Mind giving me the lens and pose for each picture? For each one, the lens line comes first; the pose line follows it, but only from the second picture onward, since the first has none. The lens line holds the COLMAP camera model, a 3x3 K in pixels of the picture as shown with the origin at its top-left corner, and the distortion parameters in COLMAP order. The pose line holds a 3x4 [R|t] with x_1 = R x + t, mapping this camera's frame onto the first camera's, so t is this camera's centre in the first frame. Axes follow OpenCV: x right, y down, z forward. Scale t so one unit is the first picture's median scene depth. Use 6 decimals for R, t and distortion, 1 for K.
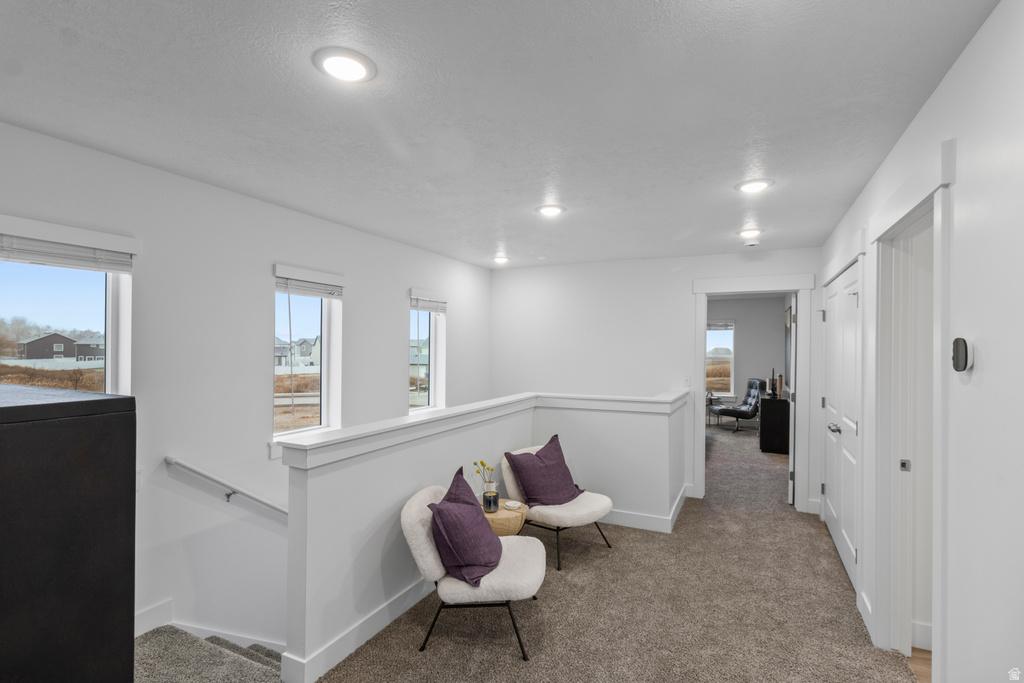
lens RADIAL K [[478.4, 0, 516.4], [0, 478.4, 344.0], [0, 0, 1]] dist [-0.000311, 0.000767]
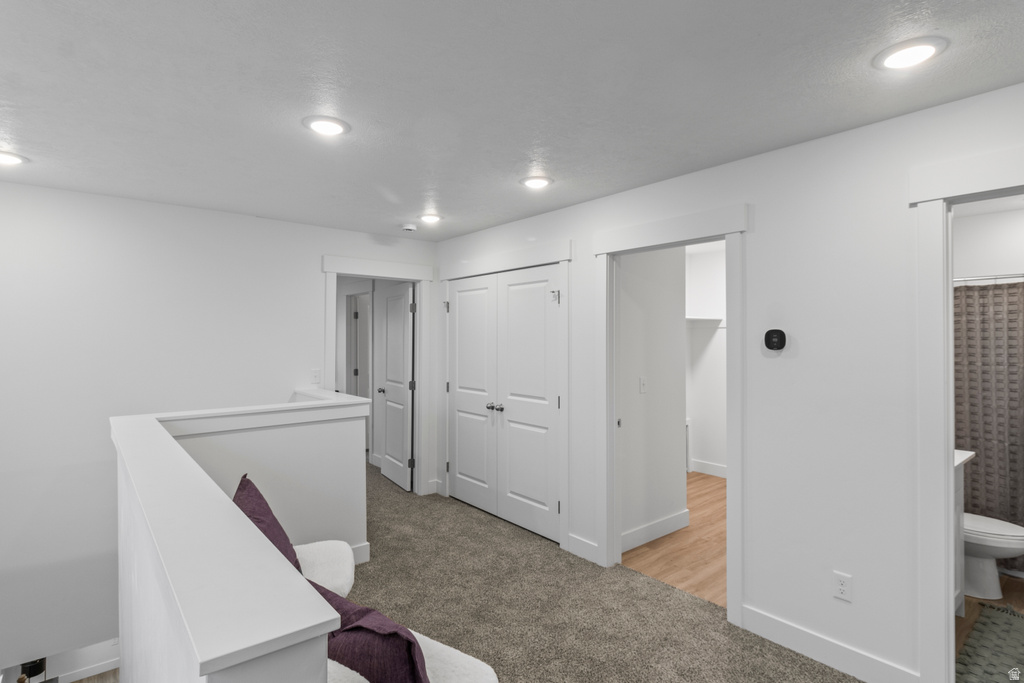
lens RADIAL K [[522.3, 0, 514.7], [0, 522.3, 340.2], [0, 0, 1]] dist [-0.002777, 0.000557]
pose [[0.420299, -0.008863, 0.907342, -0.416113], [-0.003574, 0.999928, 0.011423, 0.001861], [-0.907379, -0.008044, 0.420237, 0.420249]]
